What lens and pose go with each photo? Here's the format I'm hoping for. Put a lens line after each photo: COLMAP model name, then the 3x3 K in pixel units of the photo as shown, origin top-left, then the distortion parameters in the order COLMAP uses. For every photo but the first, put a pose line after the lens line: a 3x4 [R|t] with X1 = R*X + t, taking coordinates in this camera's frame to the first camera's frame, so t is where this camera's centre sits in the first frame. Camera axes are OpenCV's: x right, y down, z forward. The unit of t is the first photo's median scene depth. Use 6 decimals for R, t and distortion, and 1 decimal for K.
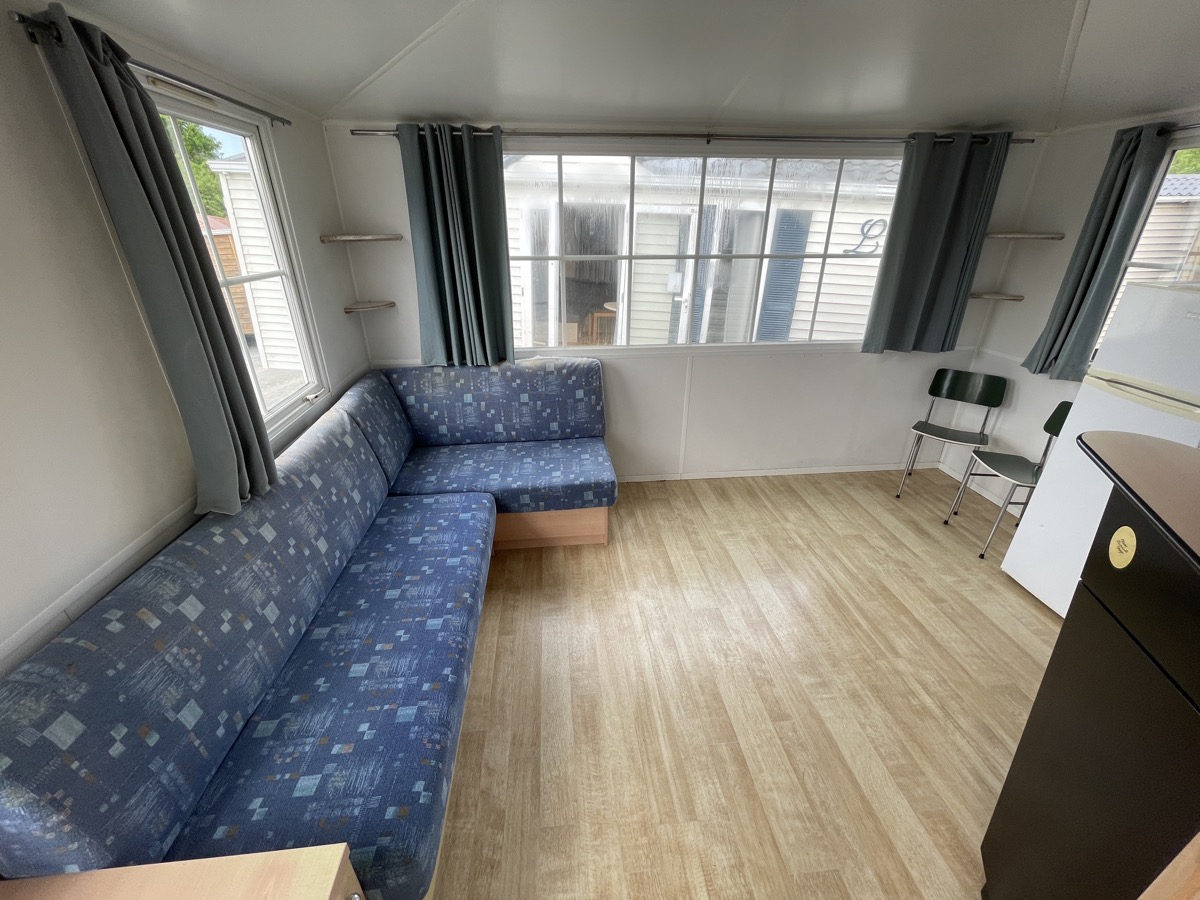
lens RADIAL K [[481.6, 0, 594.8], [0, 481.6, 446.1], [0, 0, 1]] dist [-0.006411, 0.000816]
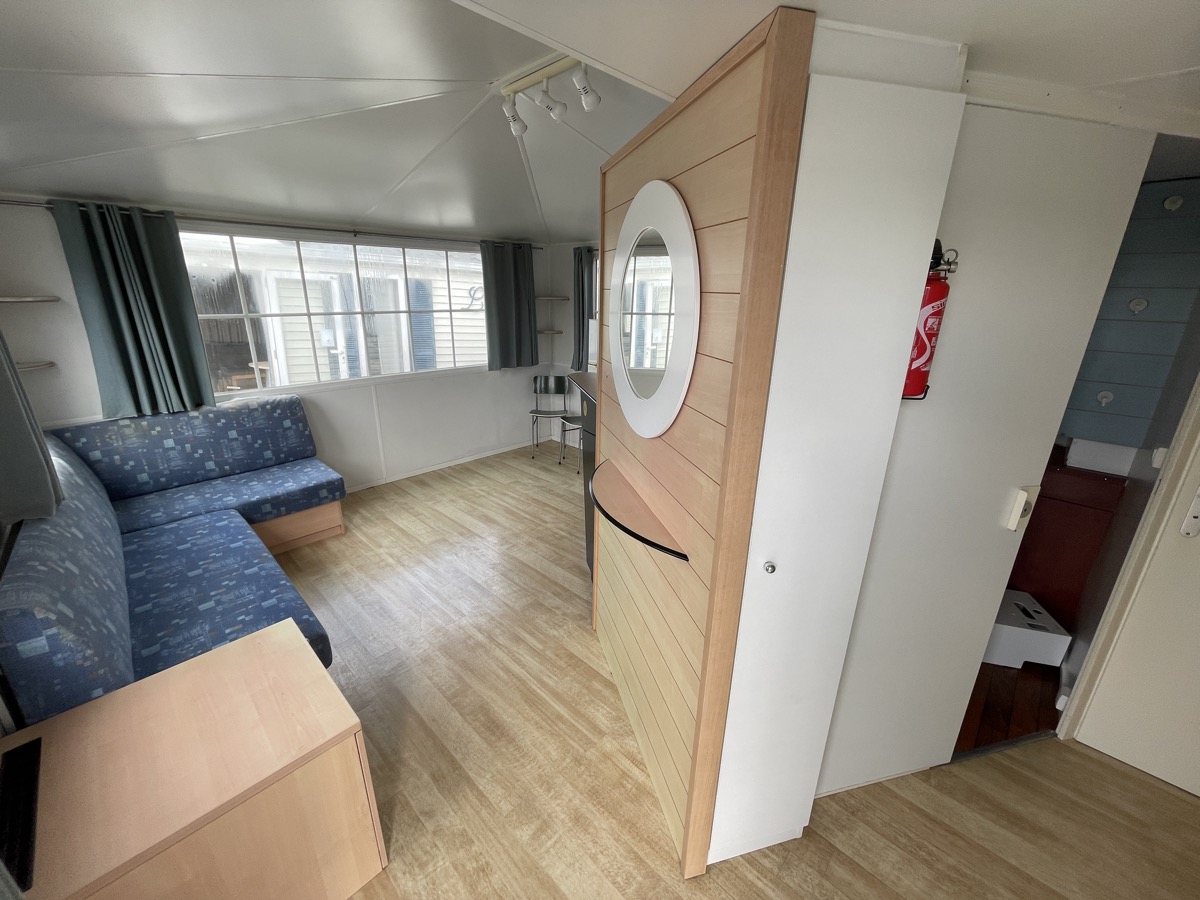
lens RADIAL K [[481.6, 0, 594.8], [0, 481.6, 446.1], [0, 0, 1]] dist [-0.006411, 0.000816]
pose [[0.758466, -0.187982, 0.624013, -0.212085], [0.256913, 0.966202, -0.021203, 0.172324], [-0.598937, 0.176399, 0.781126, -0.398013]]
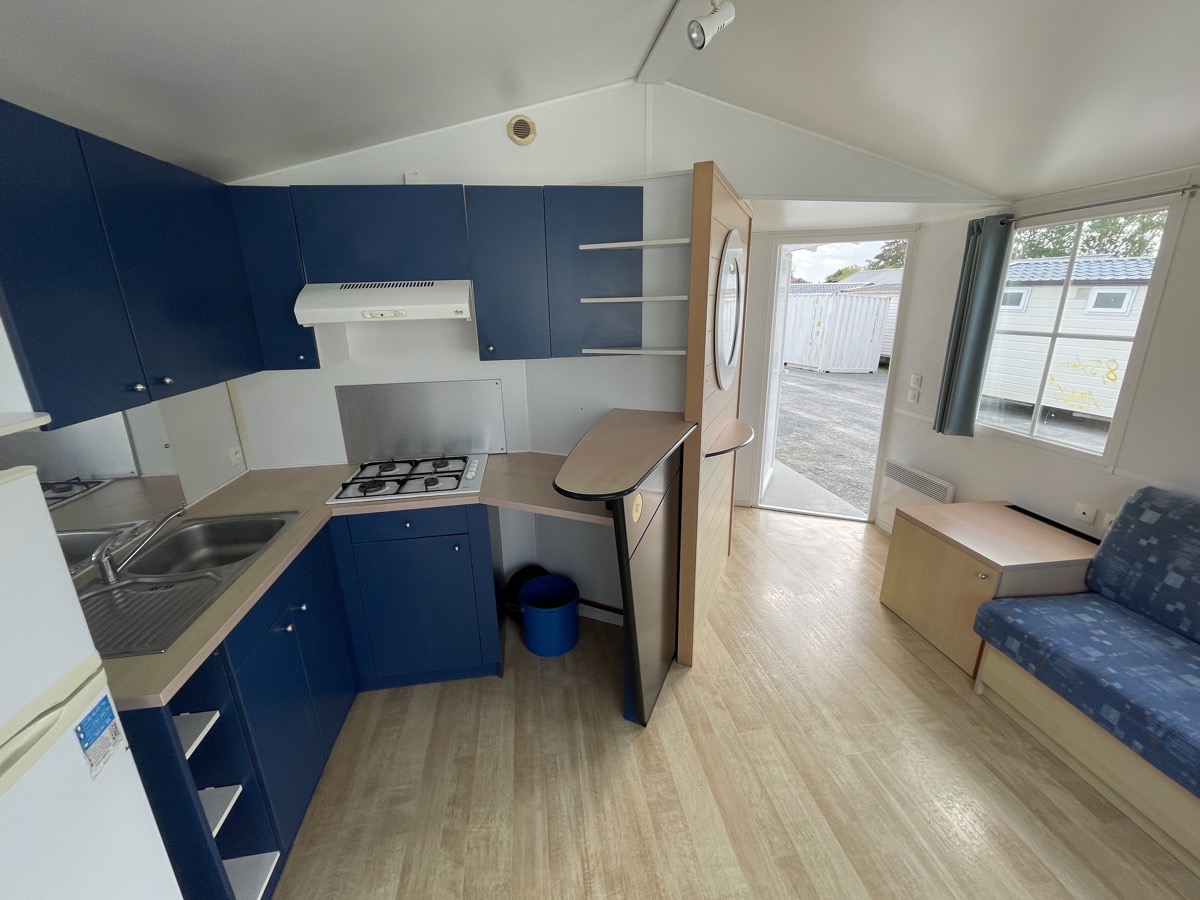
lens RADIAL K [[488.5, 0, 599.8], [0, 488.5, 438.3], [0, 0, 1]] dist [0.002537, 0.000358]
pose [[-0.998151, 0.037397, -0.047923, 0.450194], [-0.003011, 0.756972, 0.653440, -0.342488], [0.060713, 0.652376, -0.755460, 0.707471]]
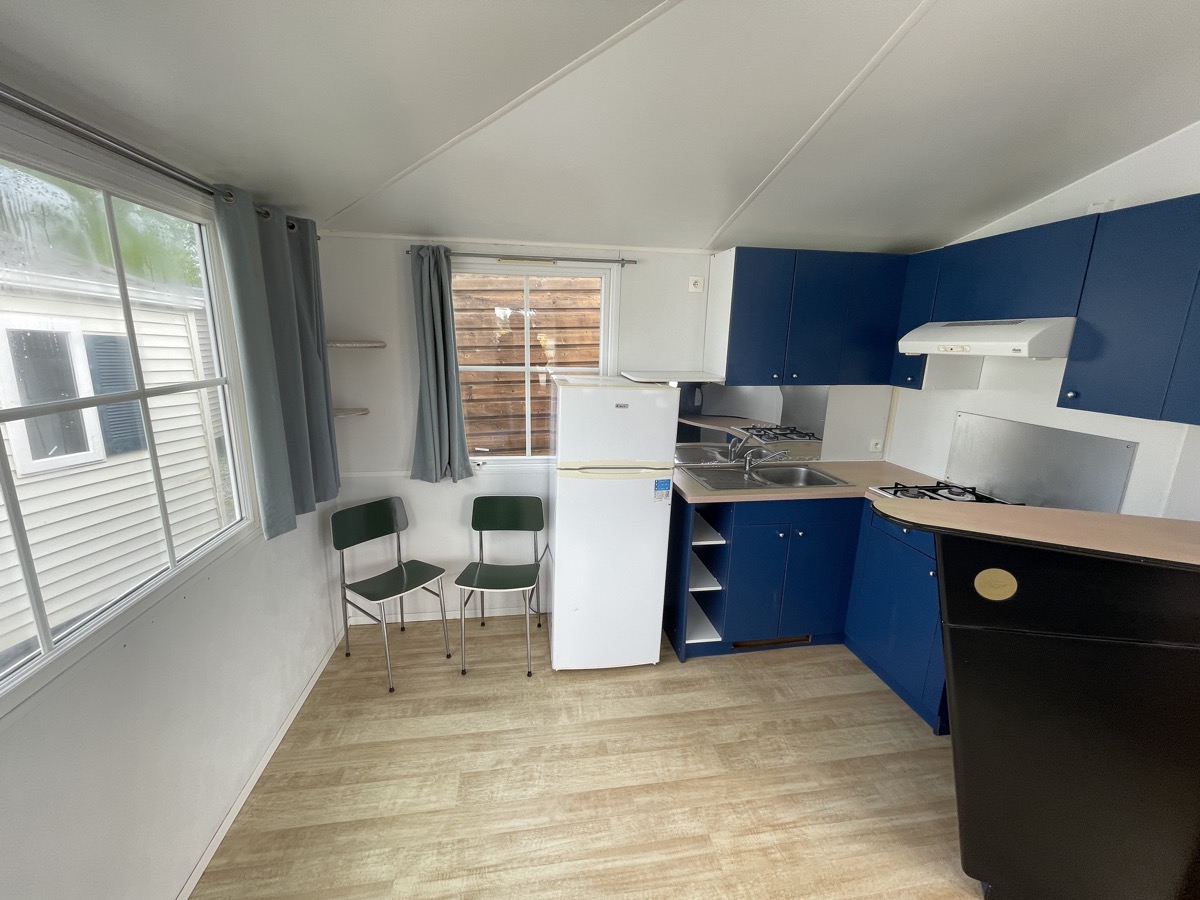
lens RADIAL K [[481.6, 0, 594.8], [0, 481.6, 446.1], [0, 0, 1]] dist [-0.006411, 0.000816]
pose [[-0.057911, -0.218186, 0.974188, 0.001414], [0.395197, 0.891100, 0.223069, -0.286207], [-0.916769, 0.397914, 0.034622, 0.623472]]
